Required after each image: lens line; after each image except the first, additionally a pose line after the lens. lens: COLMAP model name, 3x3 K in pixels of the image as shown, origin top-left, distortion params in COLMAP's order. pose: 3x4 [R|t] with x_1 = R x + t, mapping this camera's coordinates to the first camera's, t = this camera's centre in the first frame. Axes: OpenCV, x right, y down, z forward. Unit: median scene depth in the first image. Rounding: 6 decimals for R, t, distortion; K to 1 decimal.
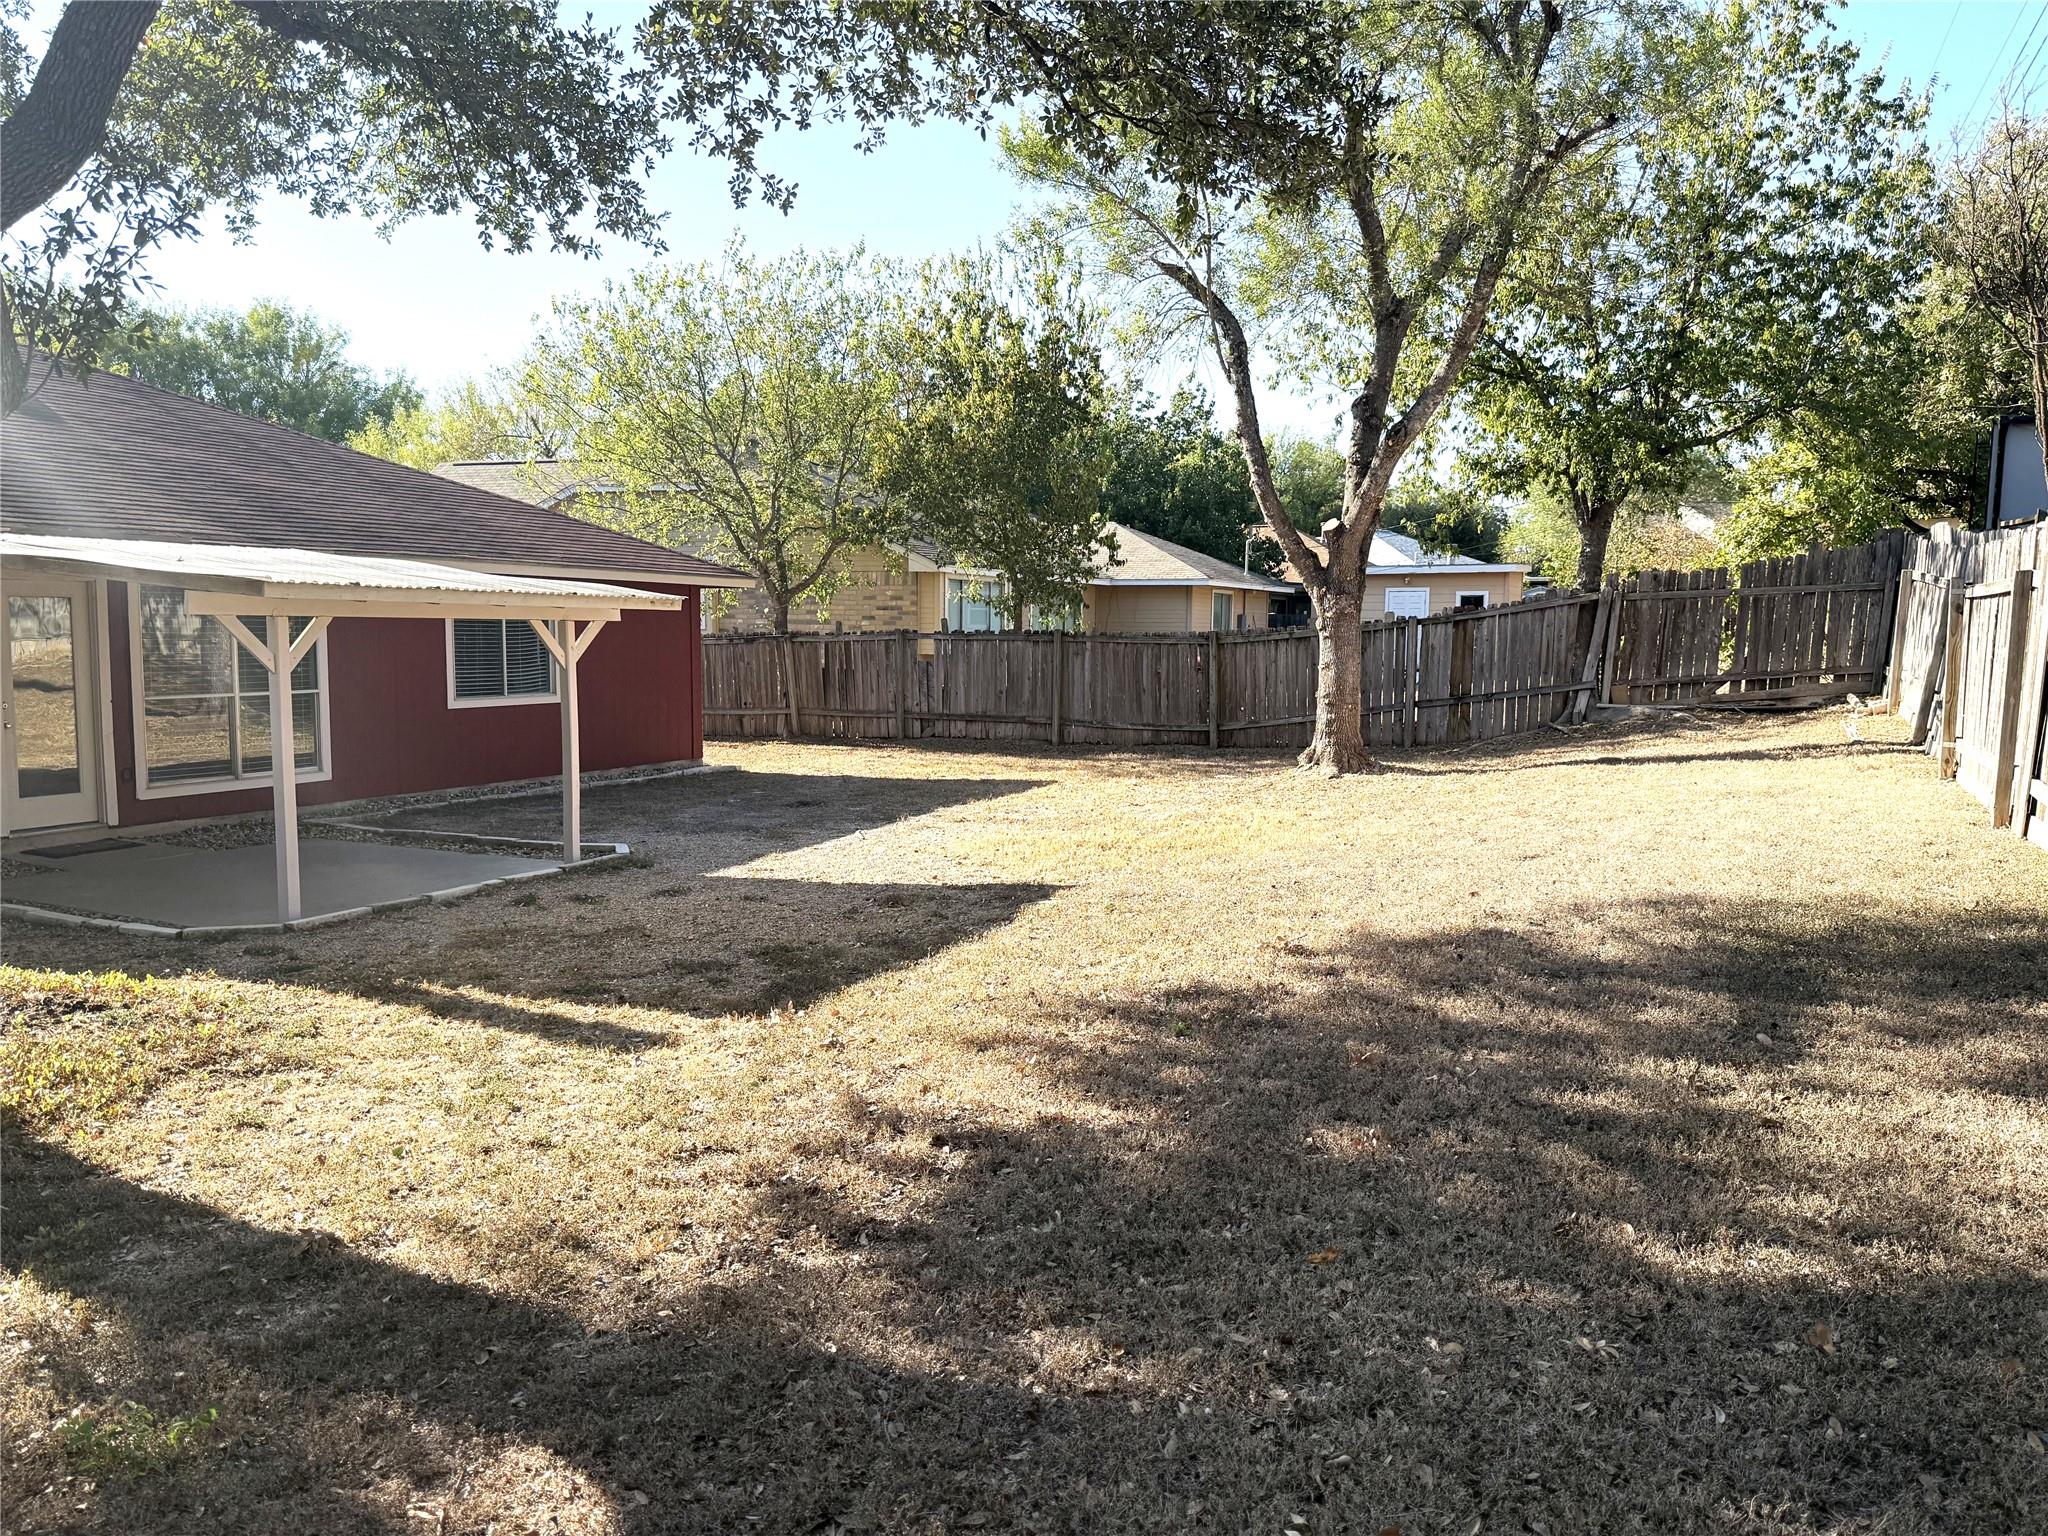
lens RADIAL K [[1388.9, 0, 1024.0], [0, 1388.9, 768.0], [0, 0, 1]] dist [0.066492, 0.001033]
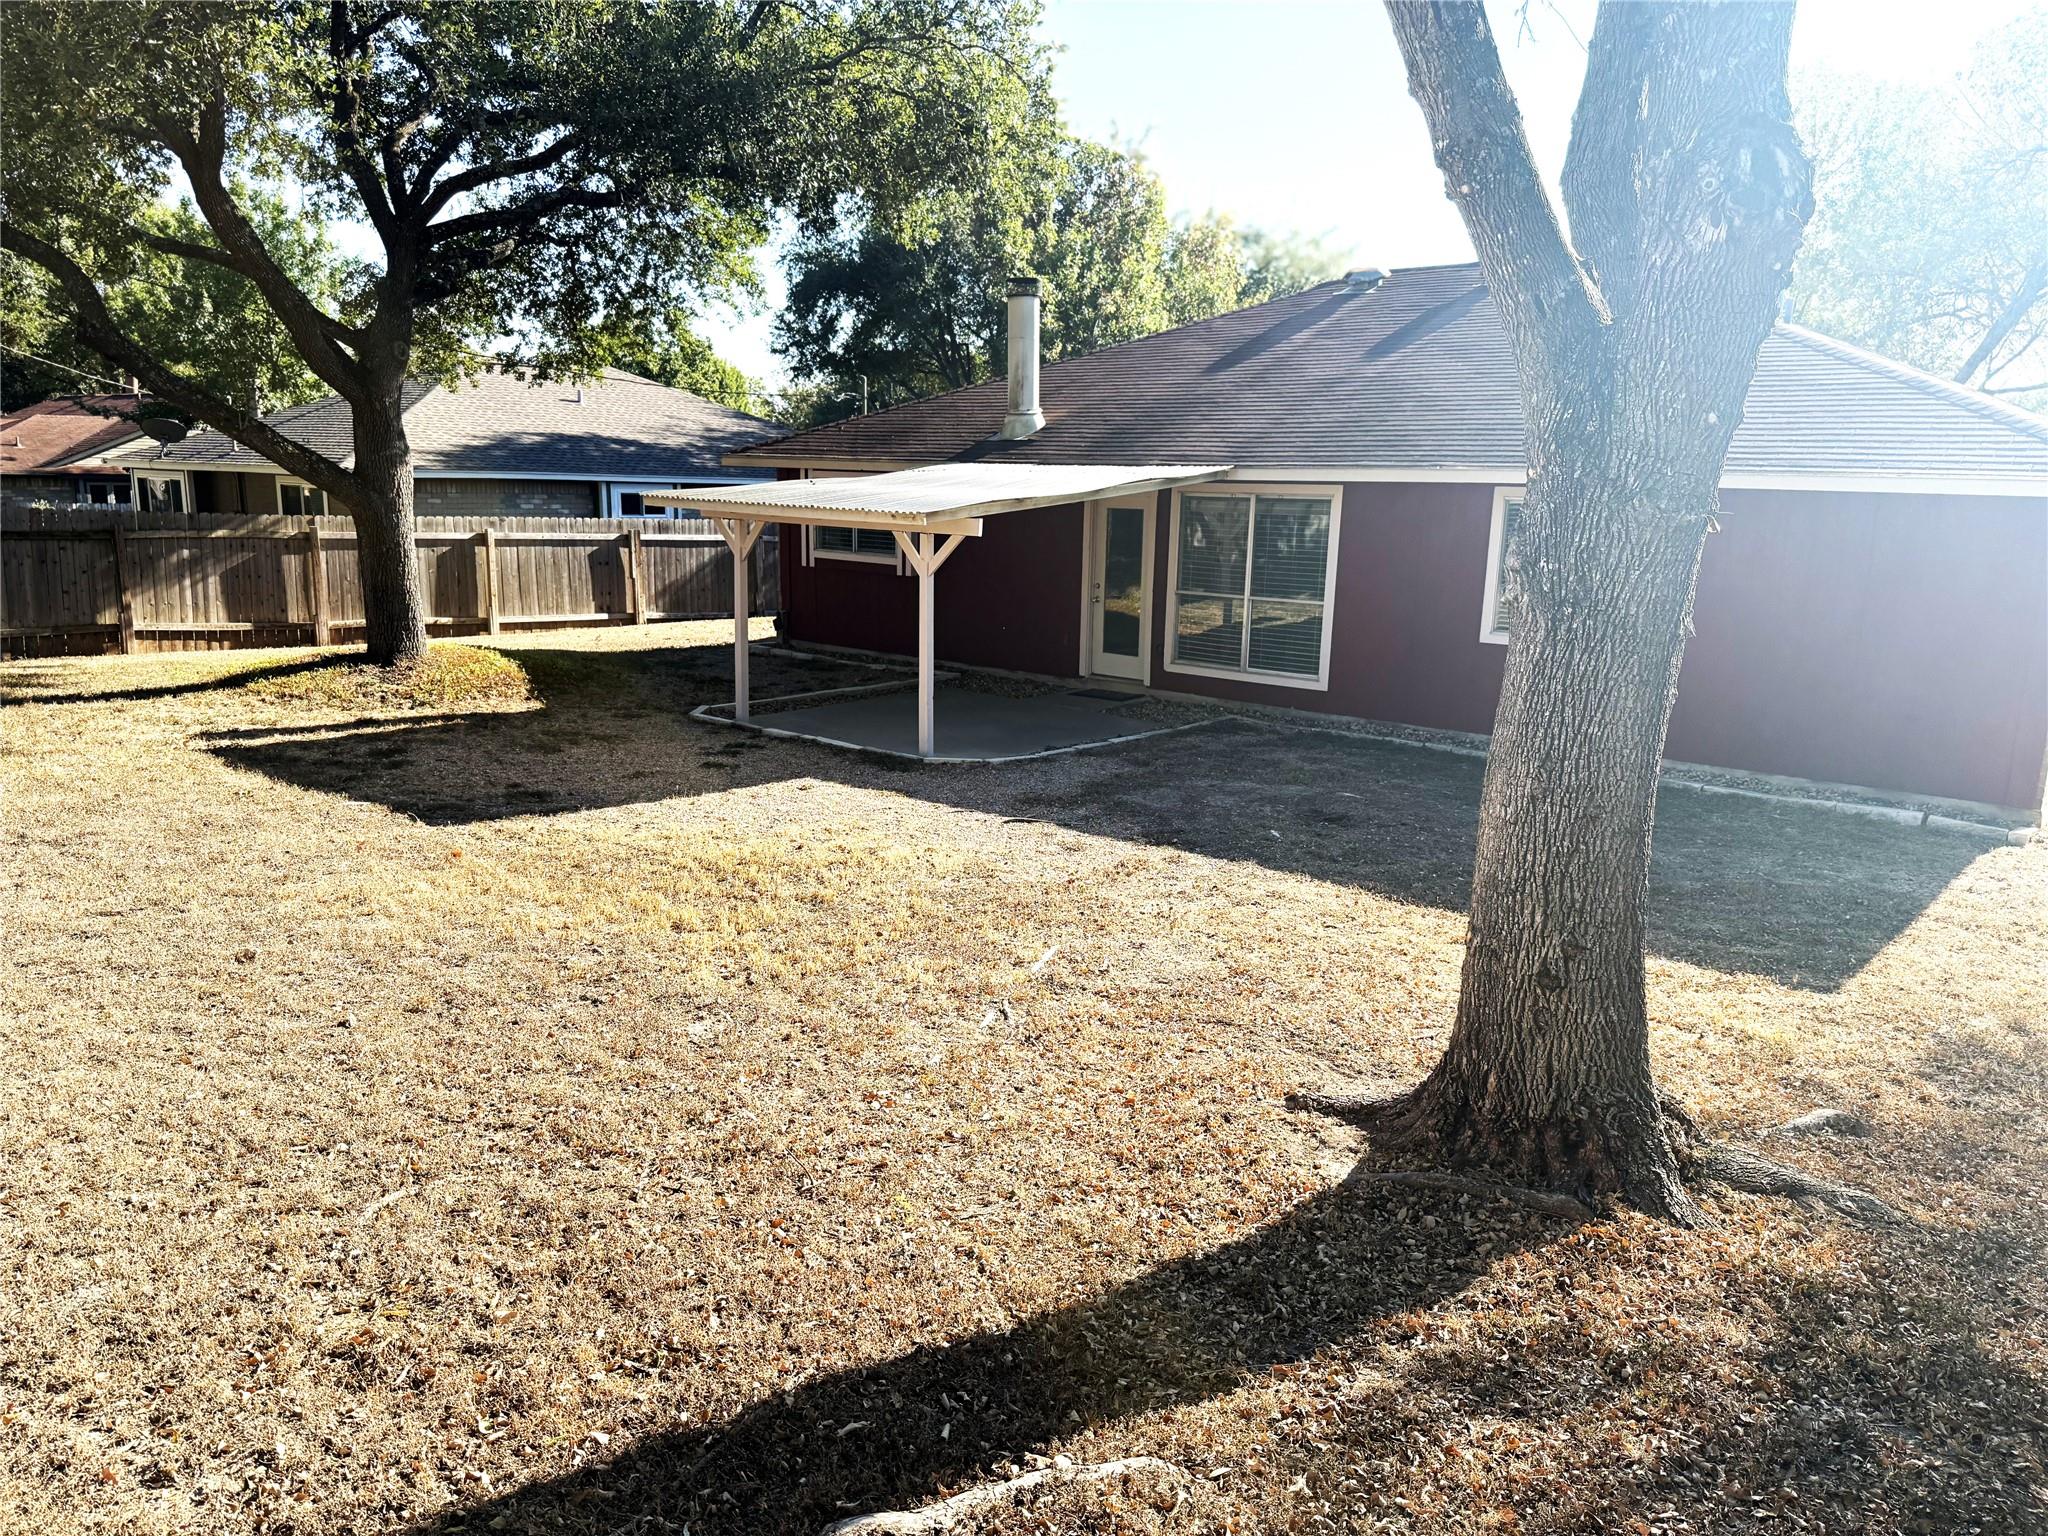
lens RADIAL K [[1388.9, 0, 1024.0], [0, 1388.9, 768.0], [0, 0, 1]] dist [0.066492, 0.001033]
pose [[-0.294867, 0.184360, -0.937585, 0.616170], [-0.112088, 0.967763, 0.225545, -0.167238], [0.948941, 0.171598, -0.264697, 1.299043]]
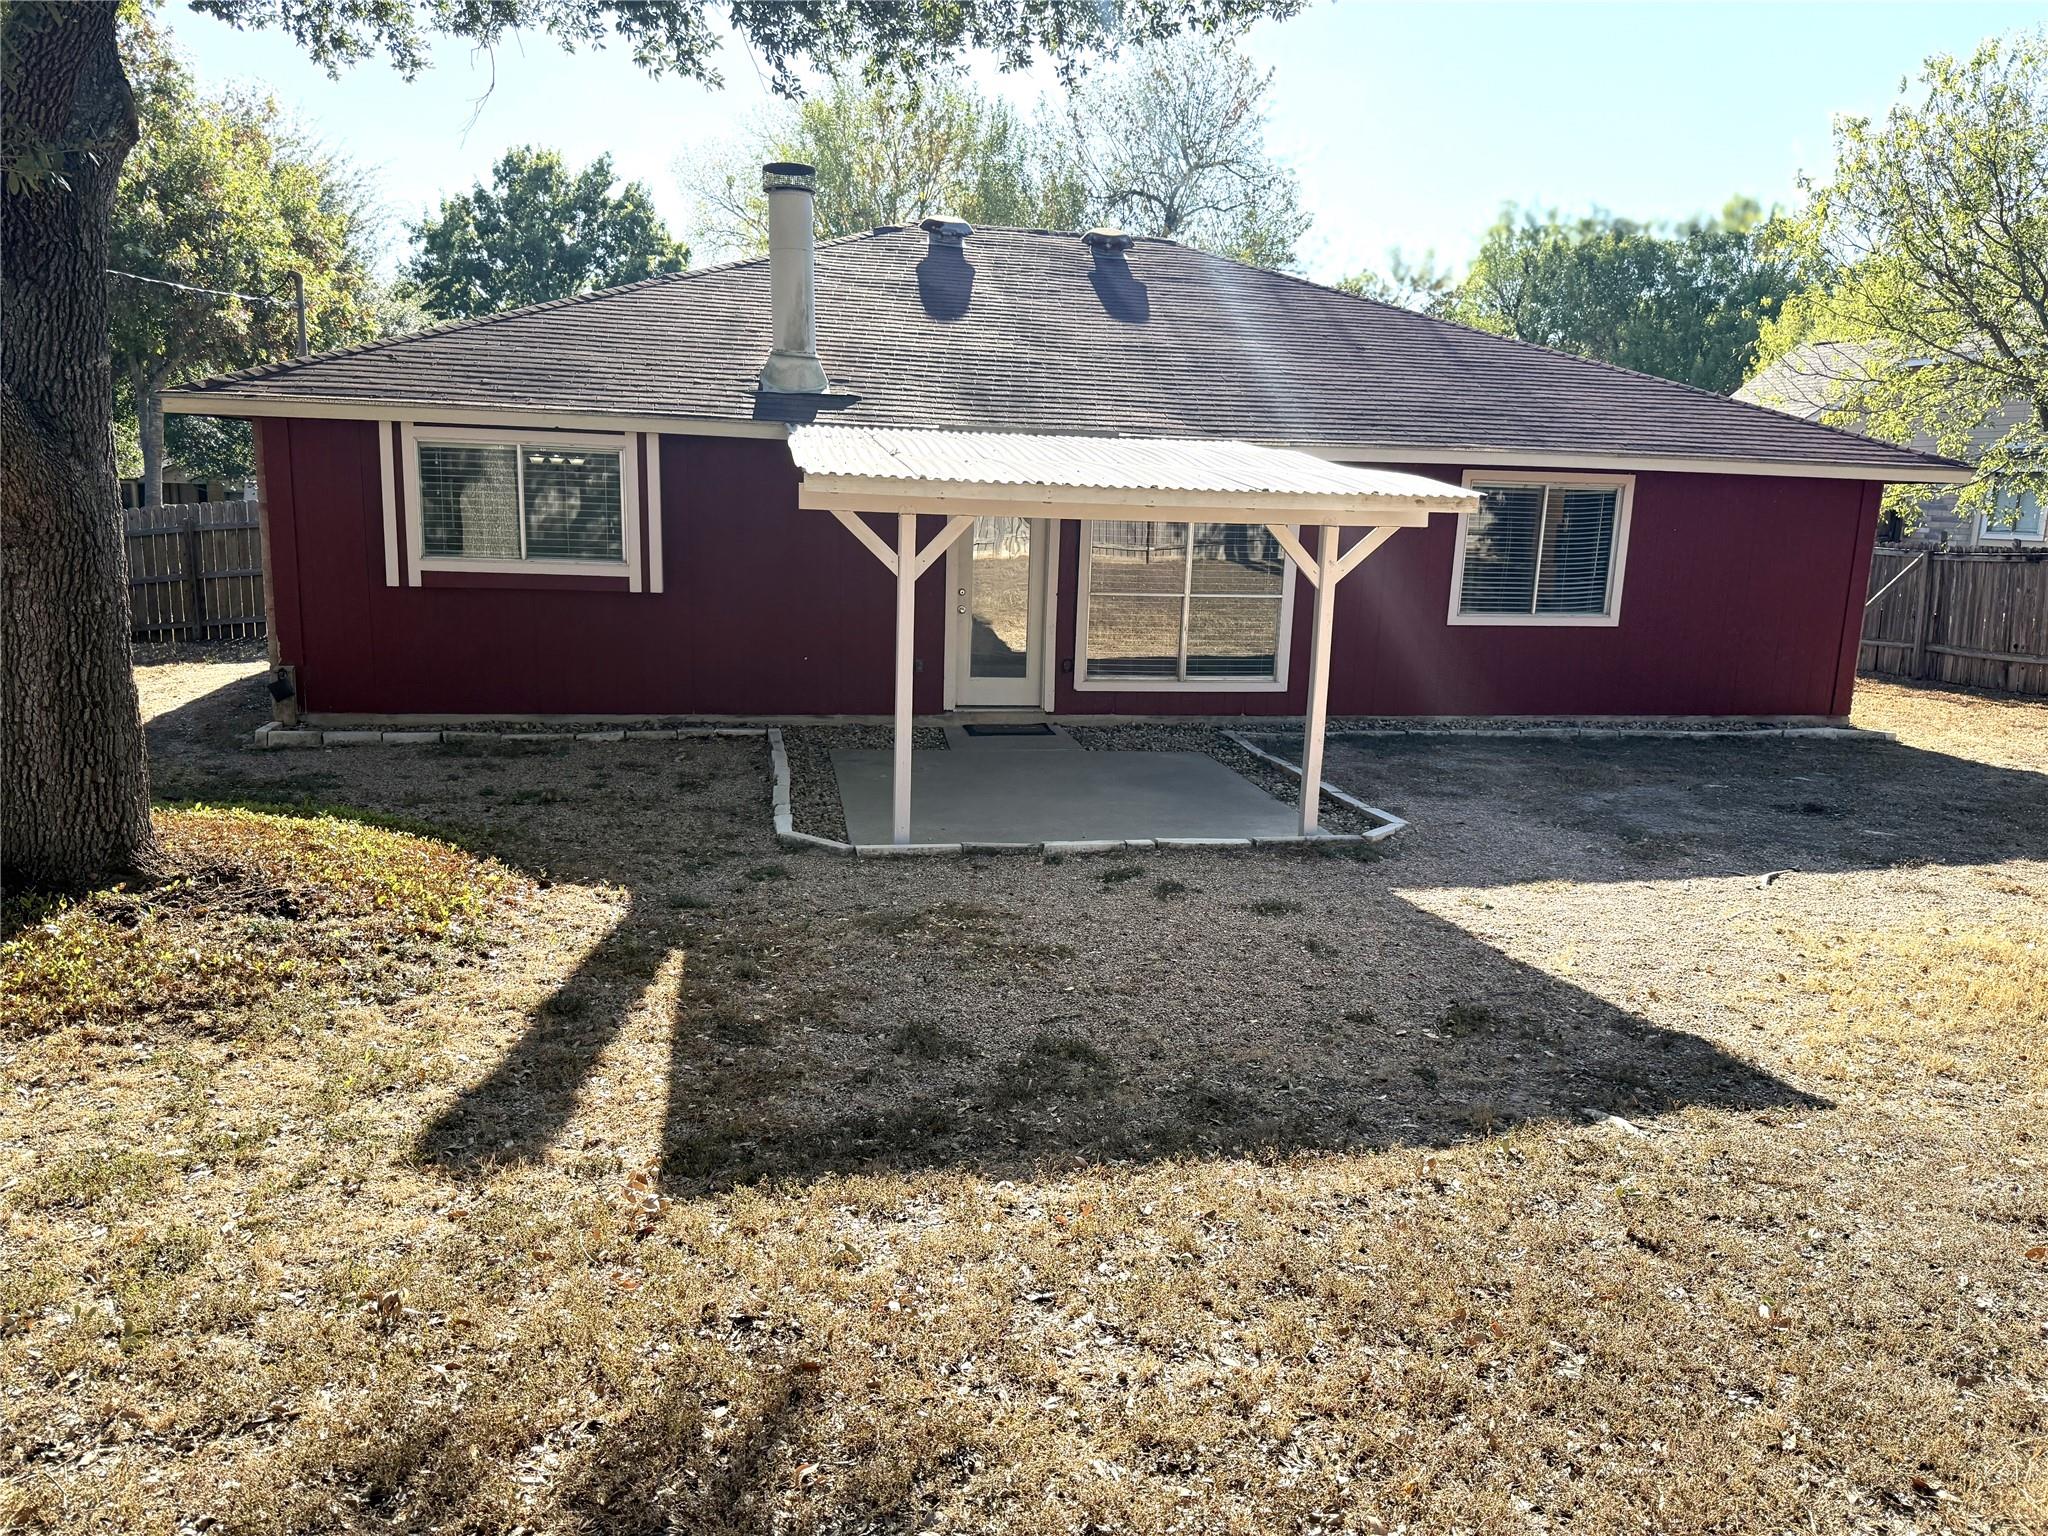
lens RADIAL K [[1388.9, 0, 1024.0], [0, 1388.9, 768.0], [0, 0, 1]] dist [0.066492, 0.001033]
pose [[0.600549, 0.165158, -0.782345, 0.182341], [-0.108870, 0.986213, 0.124624, -0.048190], [0.792141, 0.010331, 0.610250, 0.365064]]
